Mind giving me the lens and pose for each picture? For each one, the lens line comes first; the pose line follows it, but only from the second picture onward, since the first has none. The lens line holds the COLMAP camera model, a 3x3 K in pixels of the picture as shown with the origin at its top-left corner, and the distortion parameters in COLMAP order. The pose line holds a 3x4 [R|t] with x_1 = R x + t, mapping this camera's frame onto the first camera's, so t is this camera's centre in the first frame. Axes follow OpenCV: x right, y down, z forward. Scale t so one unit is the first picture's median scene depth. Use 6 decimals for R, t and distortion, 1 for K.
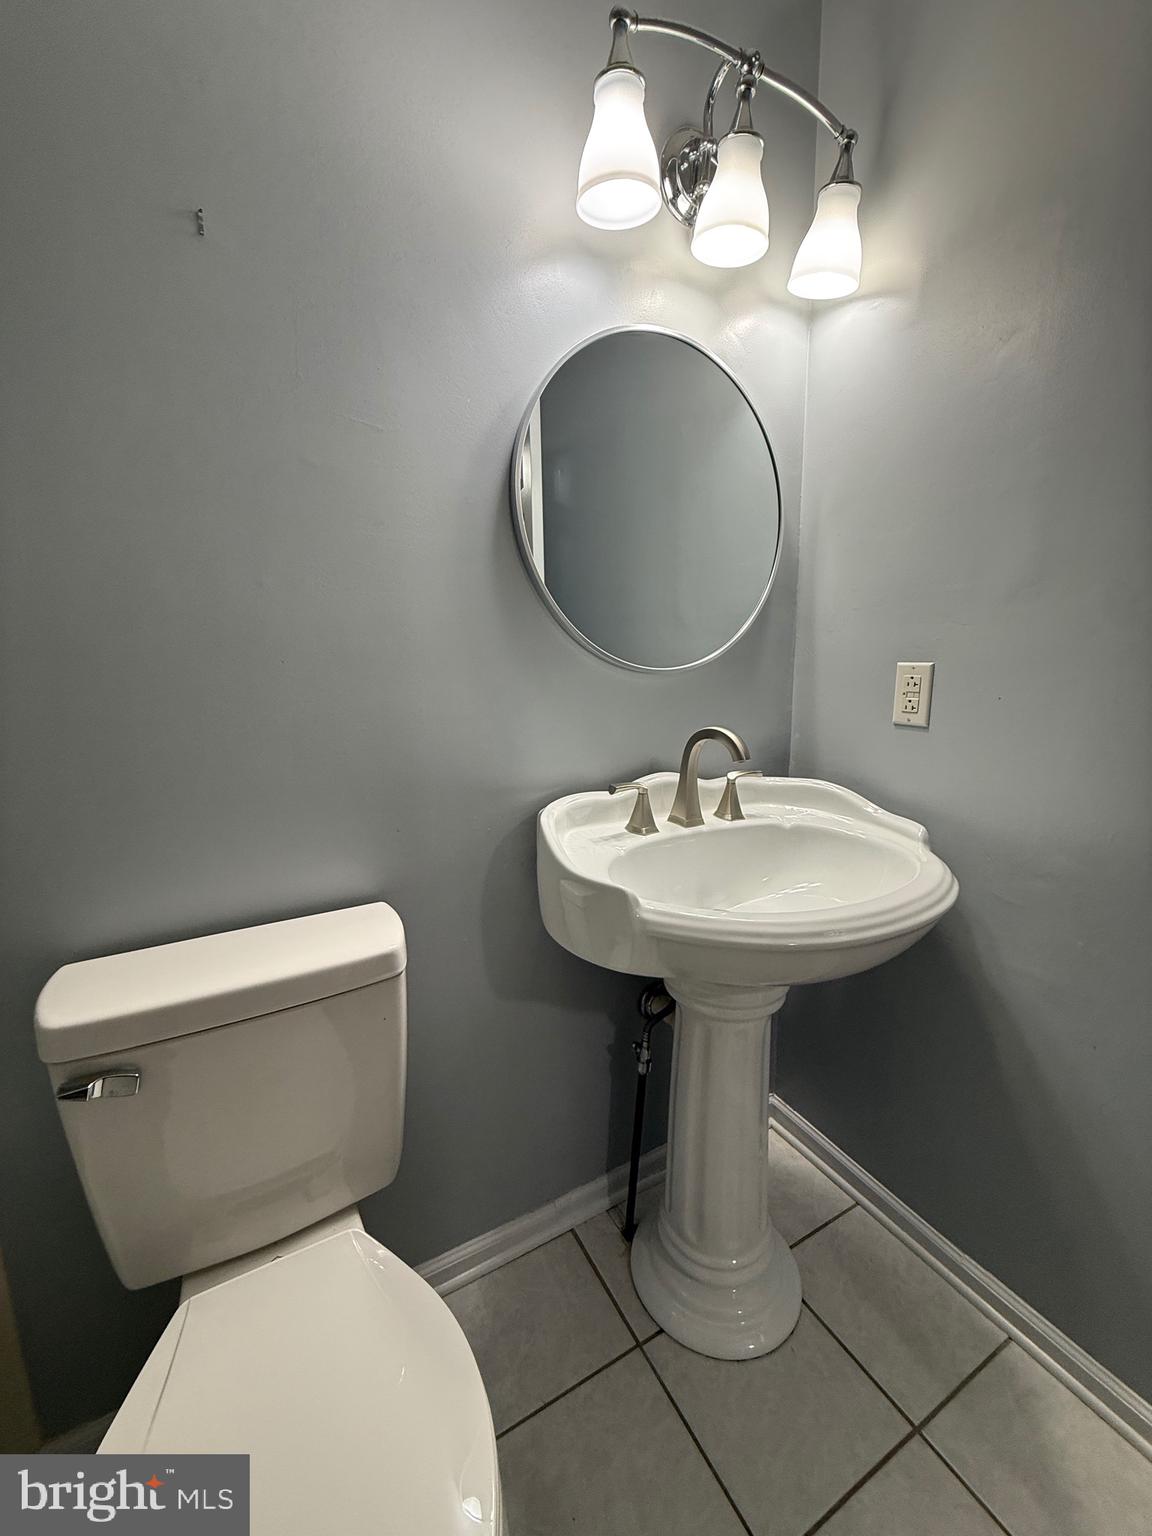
lens RADIAL K [[614.3, 0, 576.0], [0, 614.3, 768.0], [0, 0, 1]] dist [-0.000691, 0.000040]
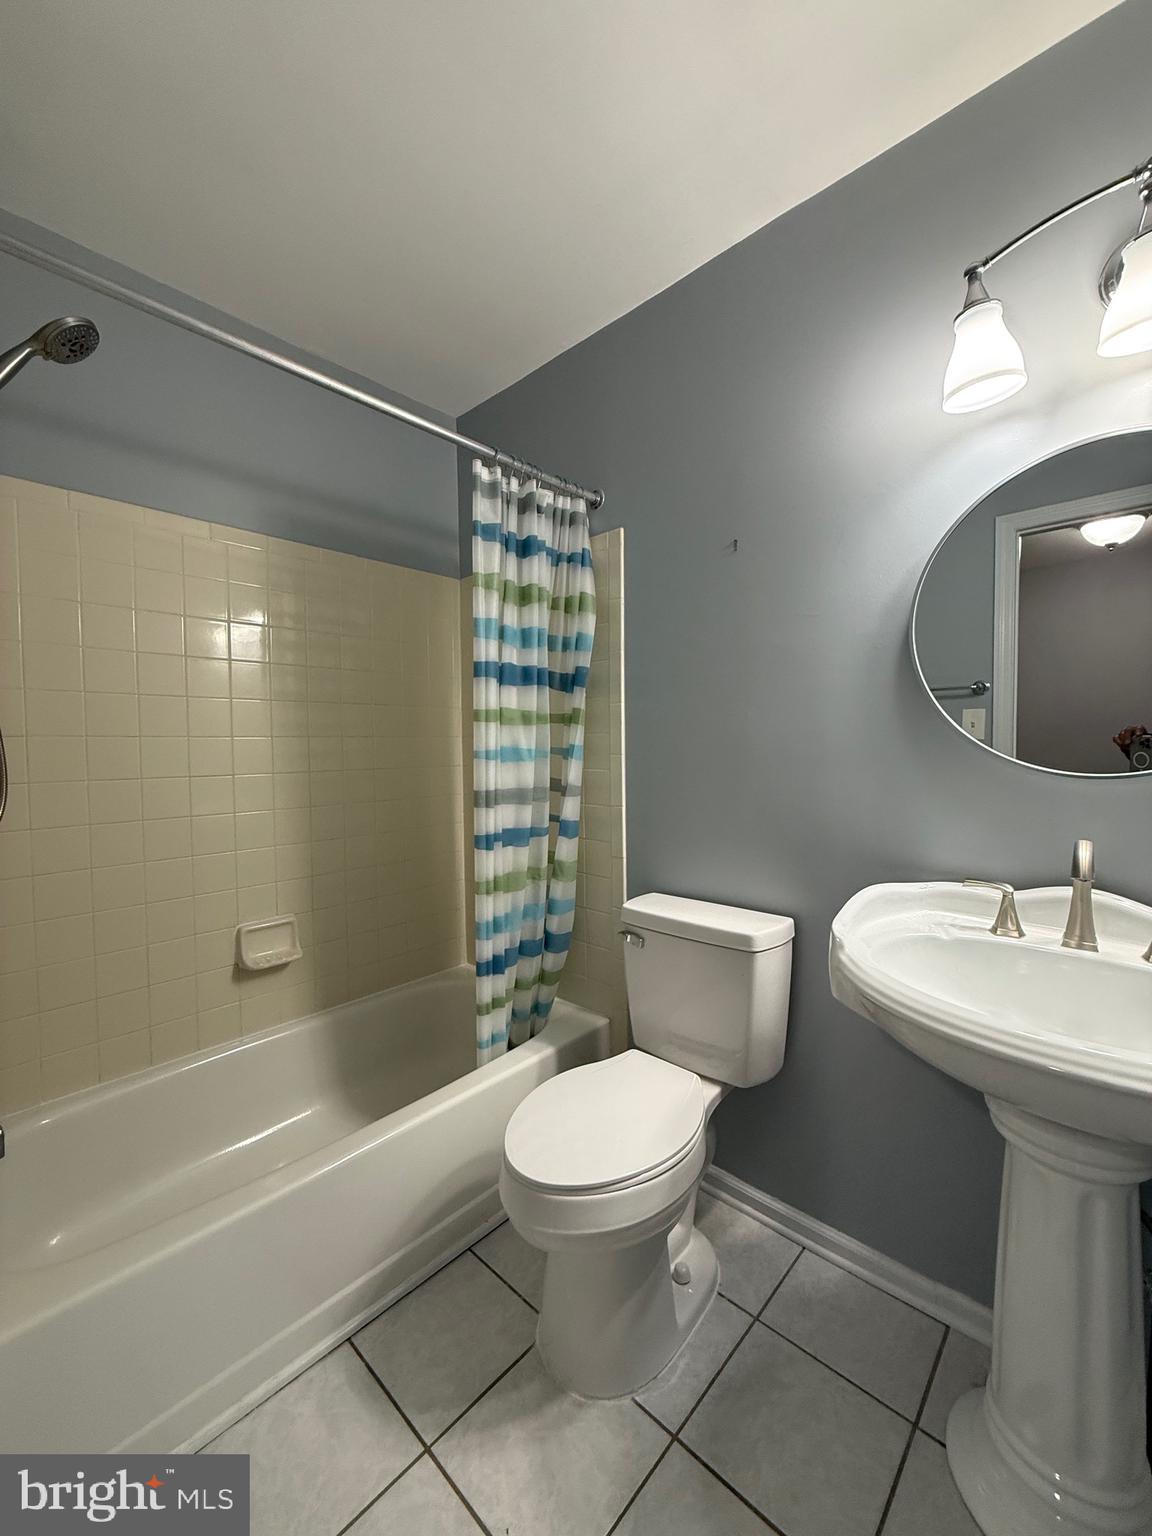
lens RADIAL K [[614.3, 0, 576.0], [0, 614.3, 768.0], [0, 0, 1]] dist [-0.000691, 0.000040]
pose [[0.325963, 0.053901, -0.943845, 0.949337], [-0.162300, 0.986741, 0.000300, -0.059832], [0.931347, 0.153088, 0.330389, -0.040360]]
